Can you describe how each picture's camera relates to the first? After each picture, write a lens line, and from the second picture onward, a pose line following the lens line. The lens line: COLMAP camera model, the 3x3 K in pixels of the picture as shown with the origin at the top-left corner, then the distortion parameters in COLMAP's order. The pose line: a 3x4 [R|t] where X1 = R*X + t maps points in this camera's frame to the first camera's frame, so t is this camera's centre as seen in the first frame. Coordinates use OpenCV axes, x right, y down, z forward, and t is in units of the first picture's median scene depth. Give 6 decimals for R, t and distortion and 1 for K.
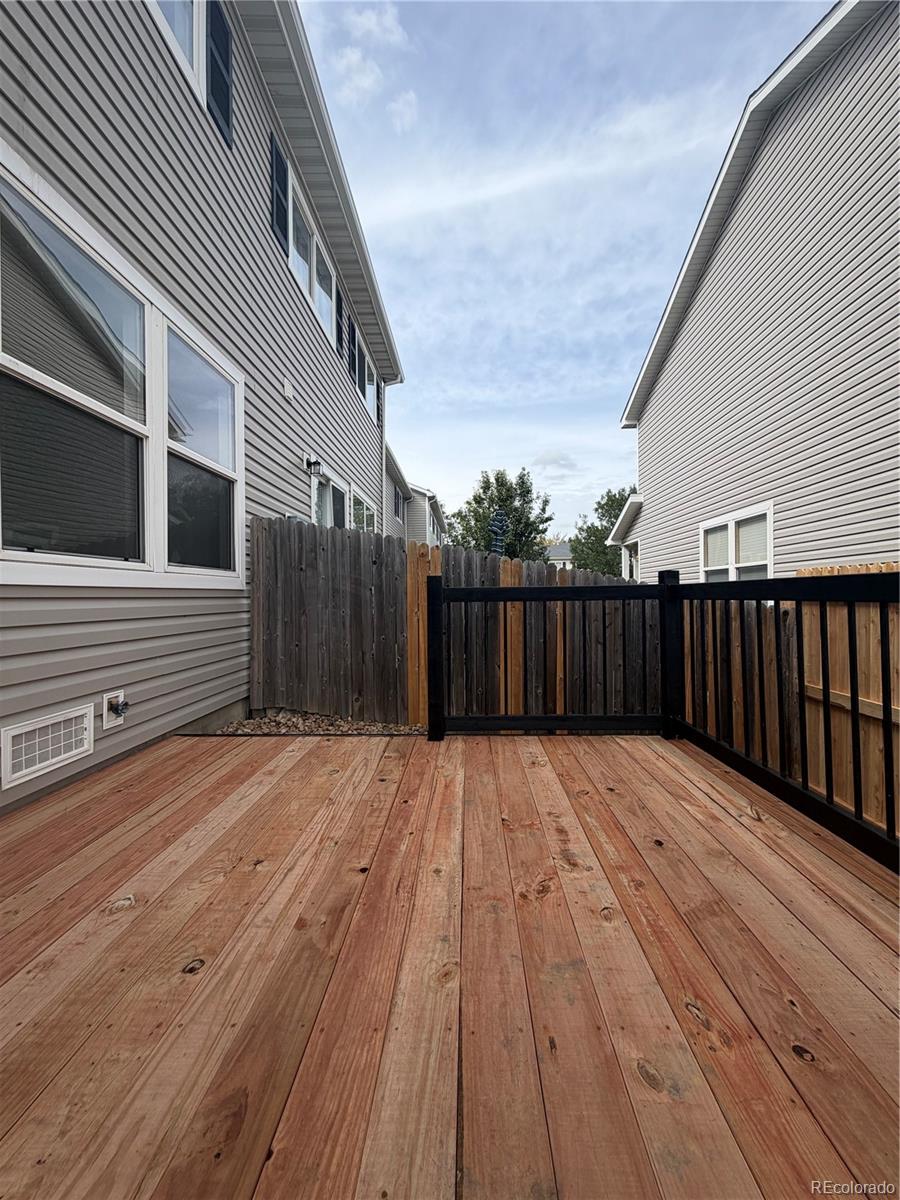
lens RADIAL K [[477.0, 0, 448.3], [0, 477.0, 598.3], [0, 0, 1]] dist [-0.000542, -0.000672]
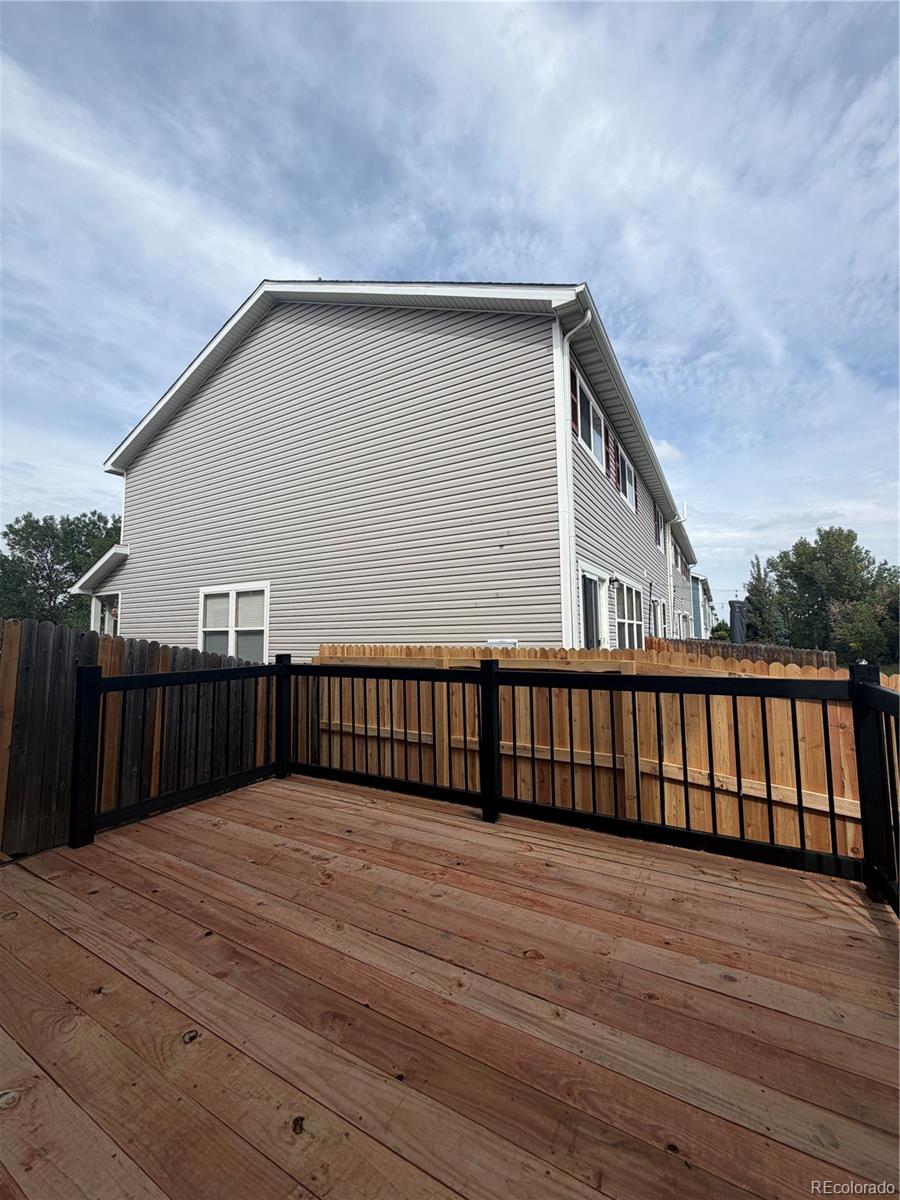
lens RADIAL K [[477.0, 0, 449.0], [0, 477.0, 597.9], [0, 0, 1]] dist [-0.000542, -0.000672]
pose [[0.466888, 0.074187, 0.881199, -0.727964], [0.009061, 0.996021, -0.088655, -0.123550], [-0.884270, 0.049376, 0.464358, -0.110989]]
